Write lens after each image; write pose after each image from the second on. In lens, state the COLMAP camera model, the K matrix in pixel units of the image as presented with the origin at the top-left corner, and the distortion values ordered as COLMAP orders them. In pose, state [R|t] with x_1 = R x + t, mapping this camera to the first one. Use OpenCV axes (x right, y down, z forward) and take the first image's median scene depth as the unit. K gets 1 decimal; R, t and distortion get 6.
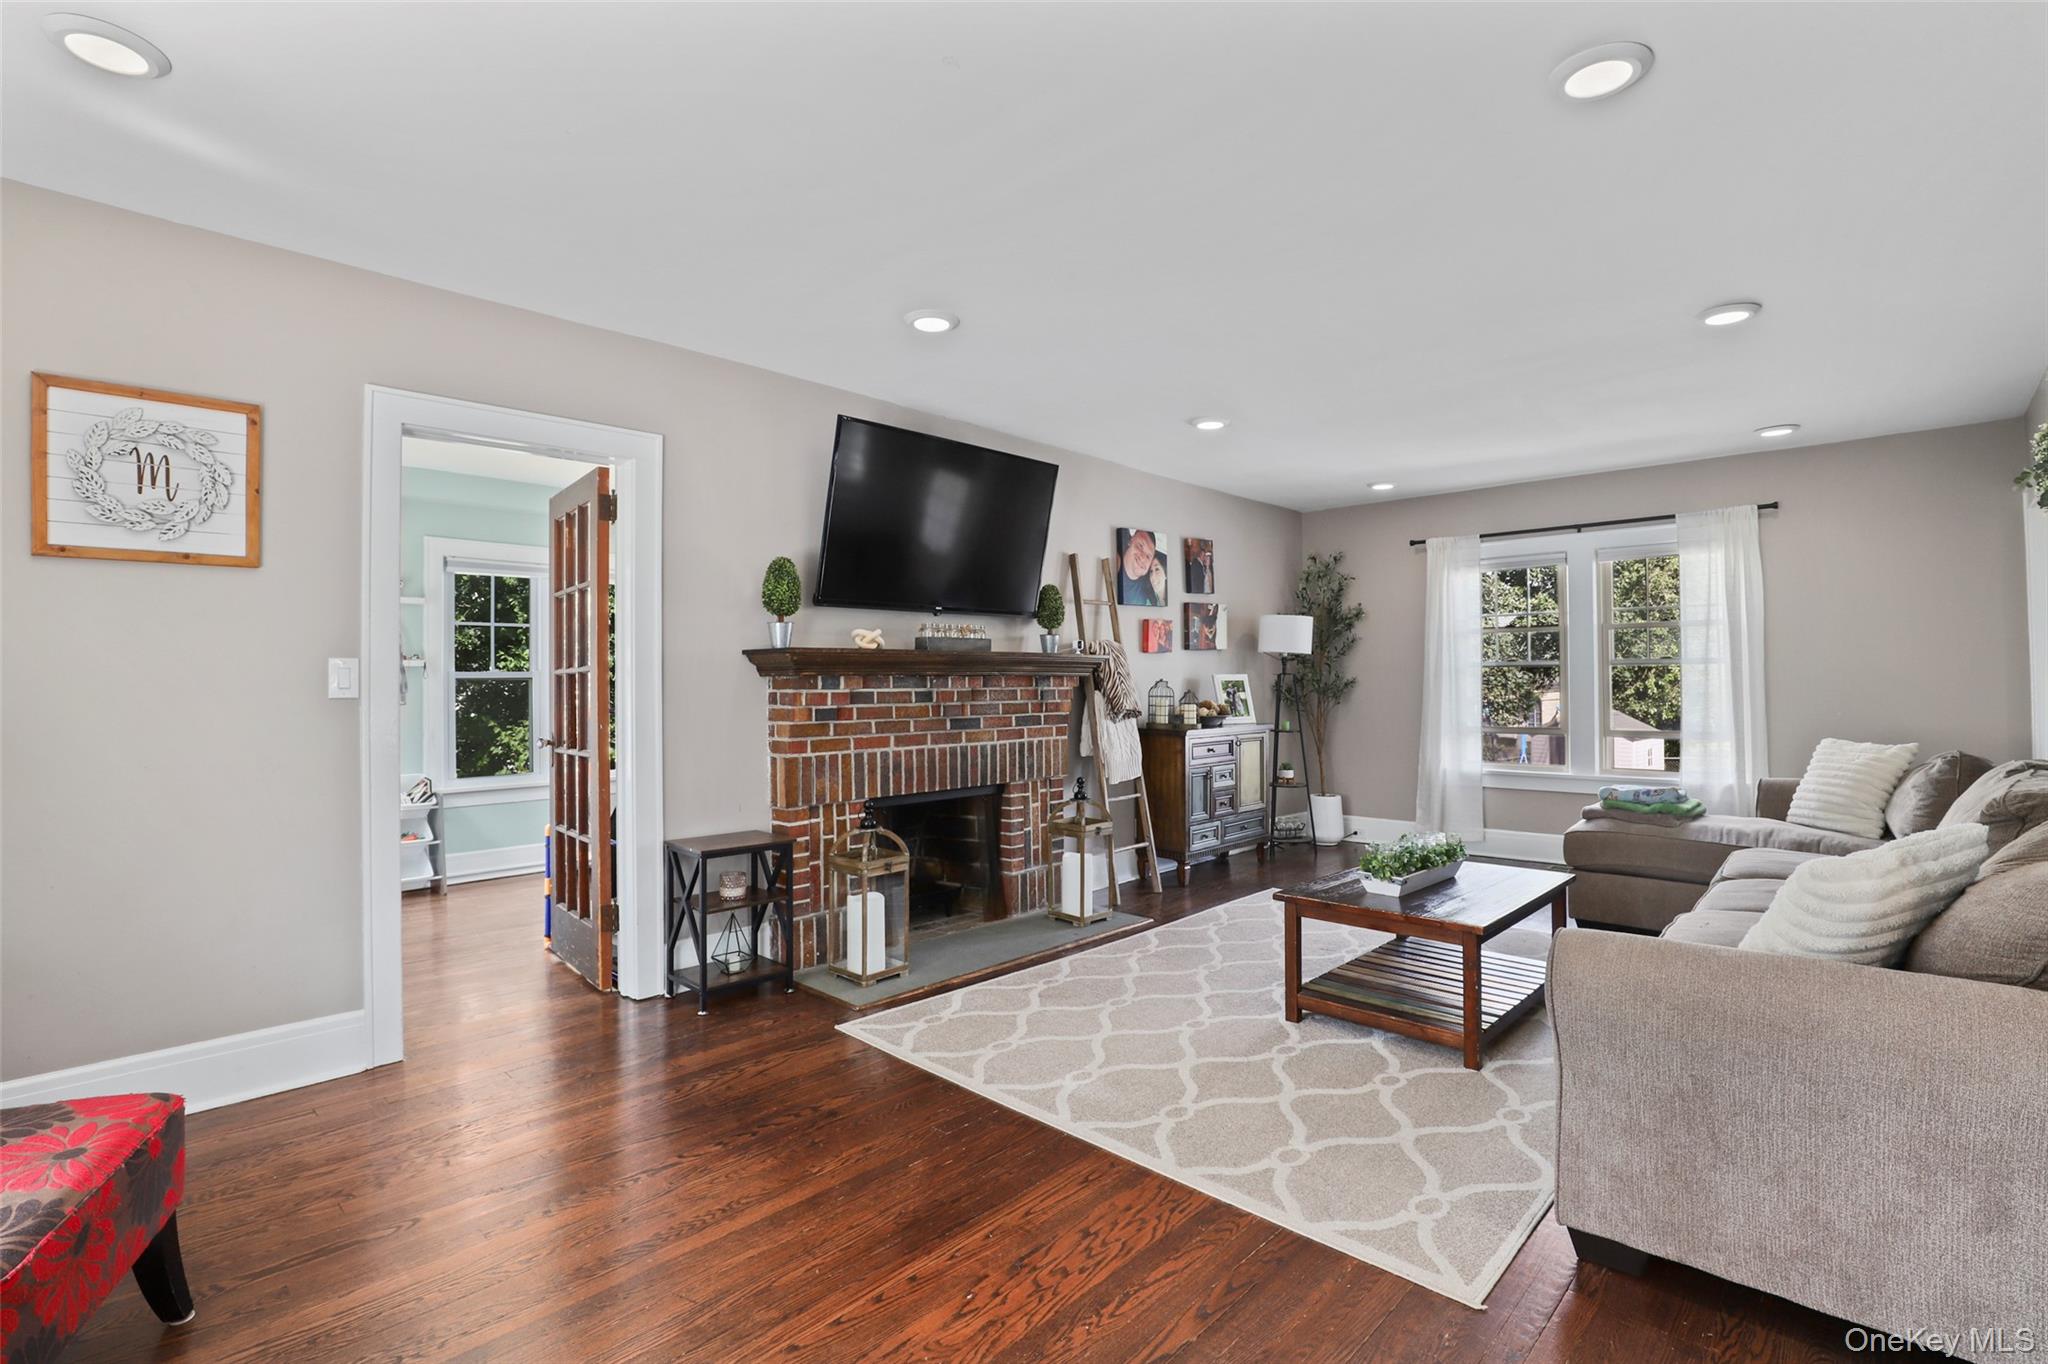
lens RADIAL K [[950.6, 0, 1039.1], [0, 950.6, 676.1], [0, 0, 1]] dist [-0.028635, 0.004781]
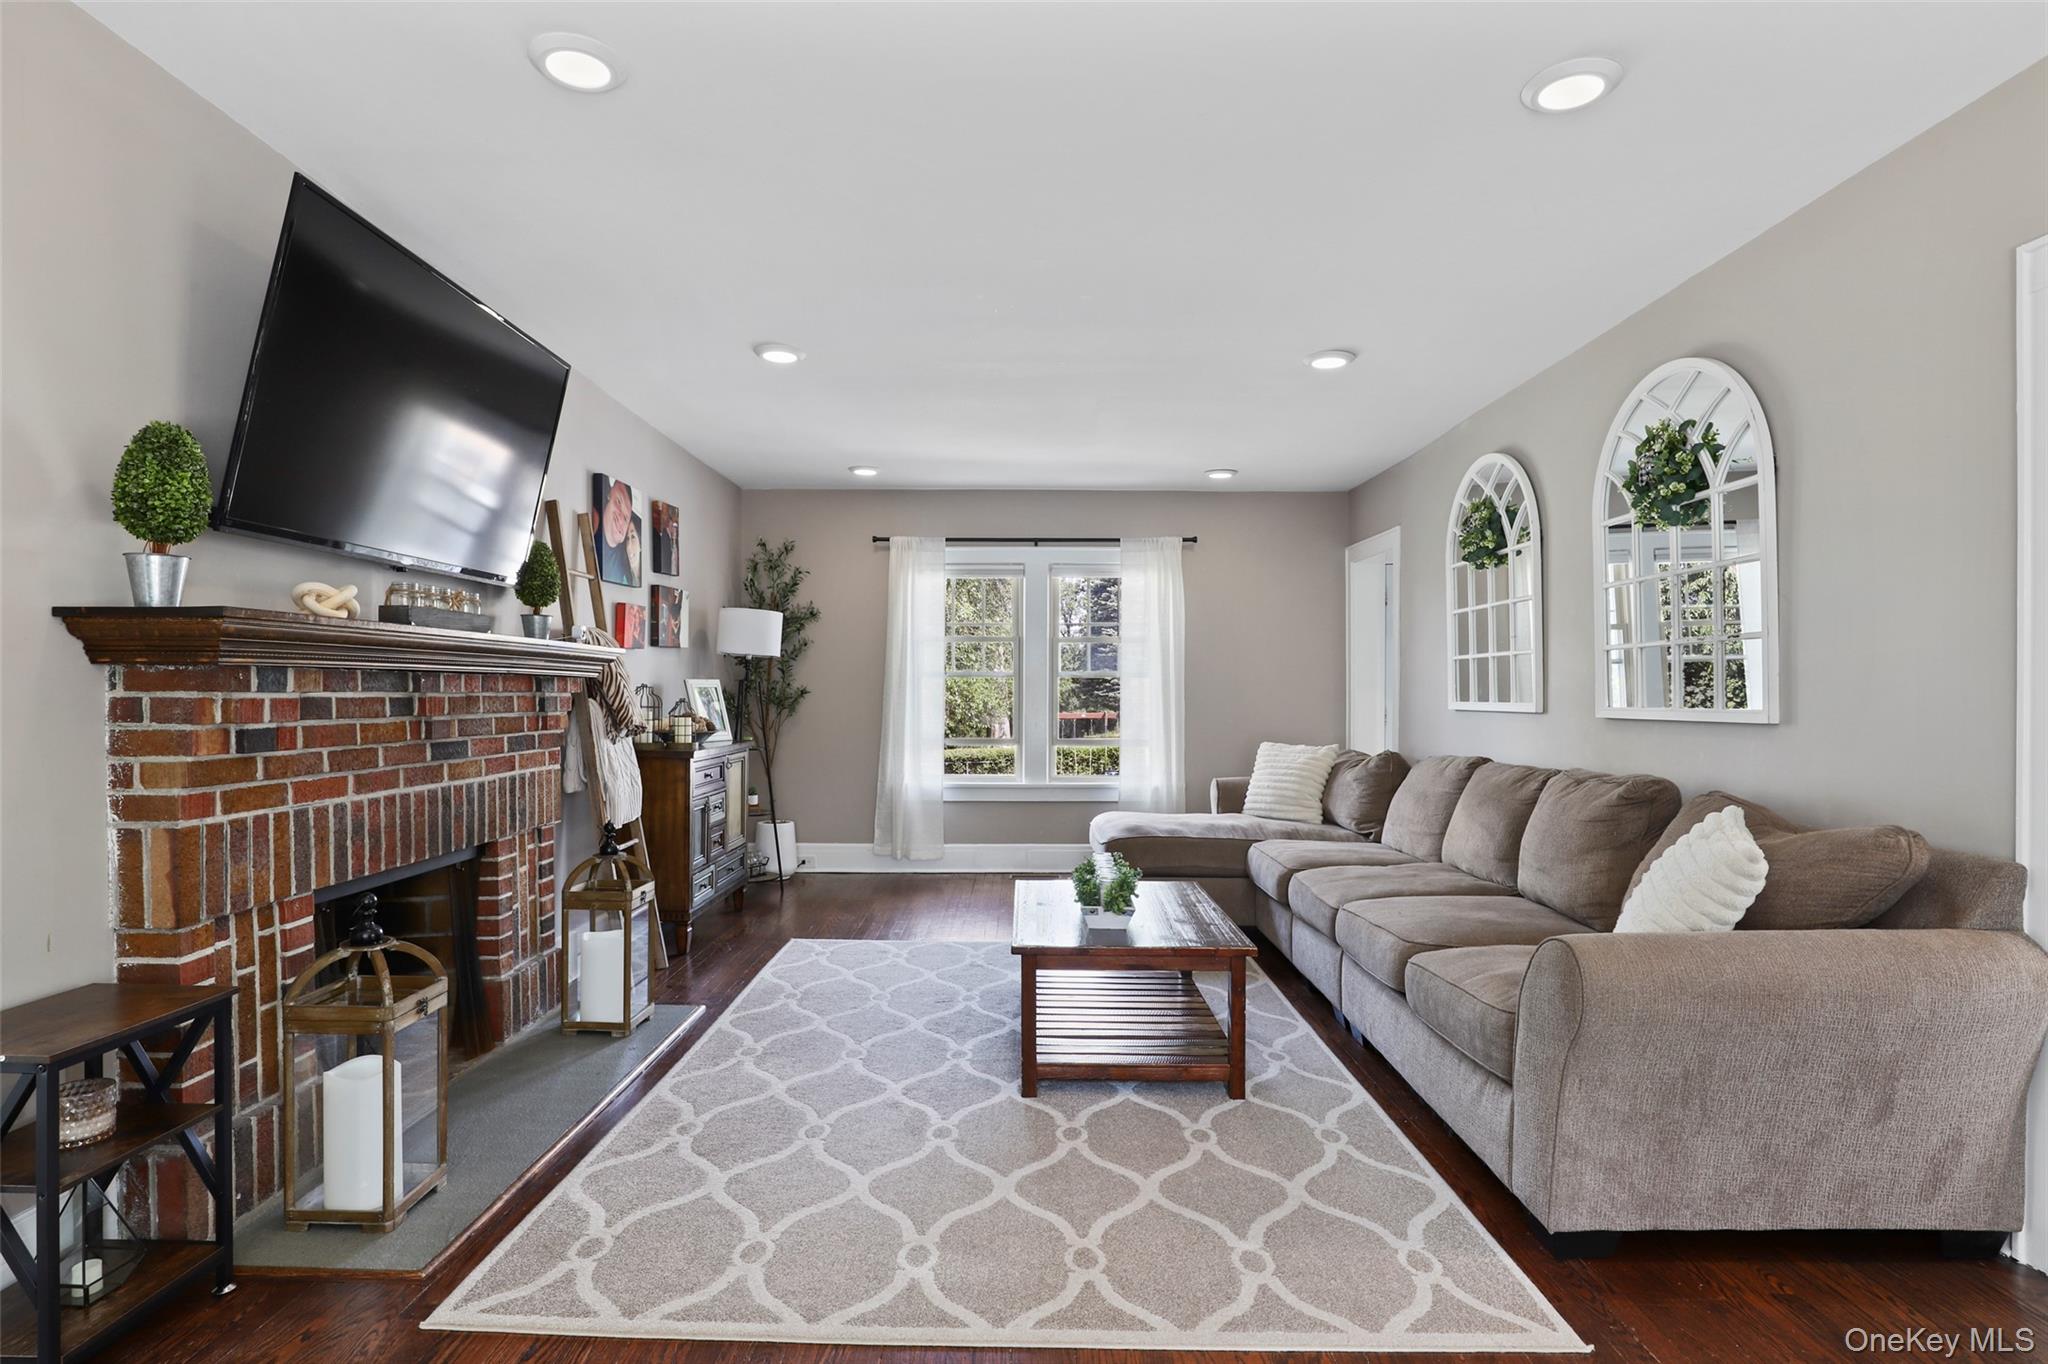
lens RADIAL K [[1025.8, 0, 1029.1], [0, 1025.8, 706.3], [0, 0, 1]] dist [-0.019746, 0.002818]
pose [[0.730662, 0.000490, 0.682739, -0.267772], [-0.013824, 0.999805, 0.014077, 0.007226], [-0.682599, -0.019724, 0.730527, 0.270332]]
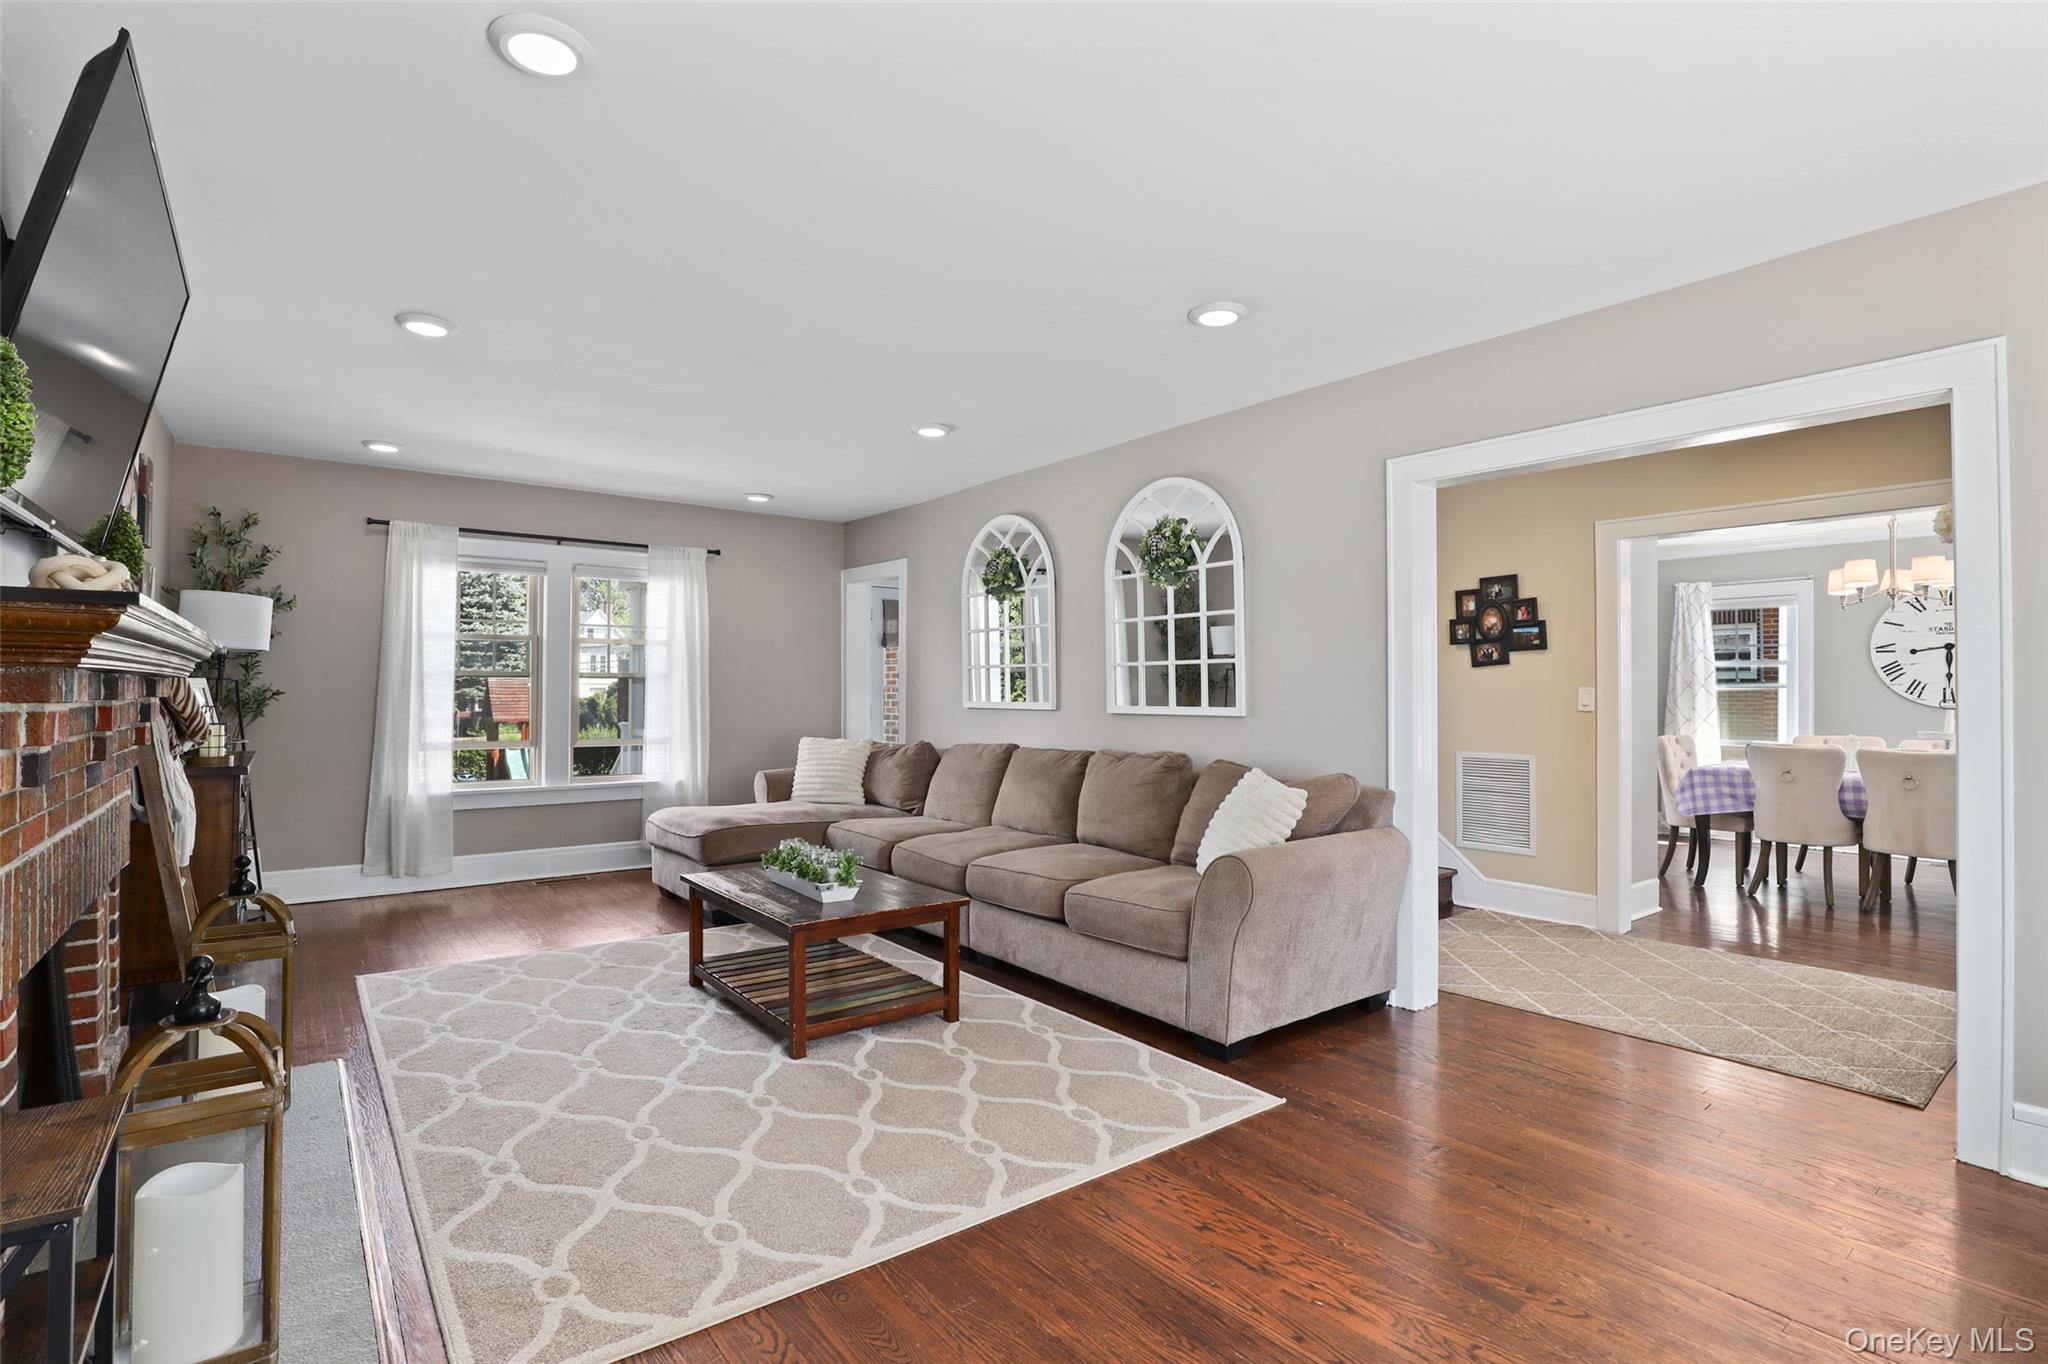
lens RADIAL K [[950.6, 0, 1019.3], [0, 950.6, 685.7], [0, 0, 1]] dist [-0.028635, 0.004781]
pose [[0.163610, 0.014755, 0.986415, -0.481183], [-0.014334, 0.999818, -0.012578, 0.004955], [-0.986421, -0.012081, 0.163792, 0.492806]]
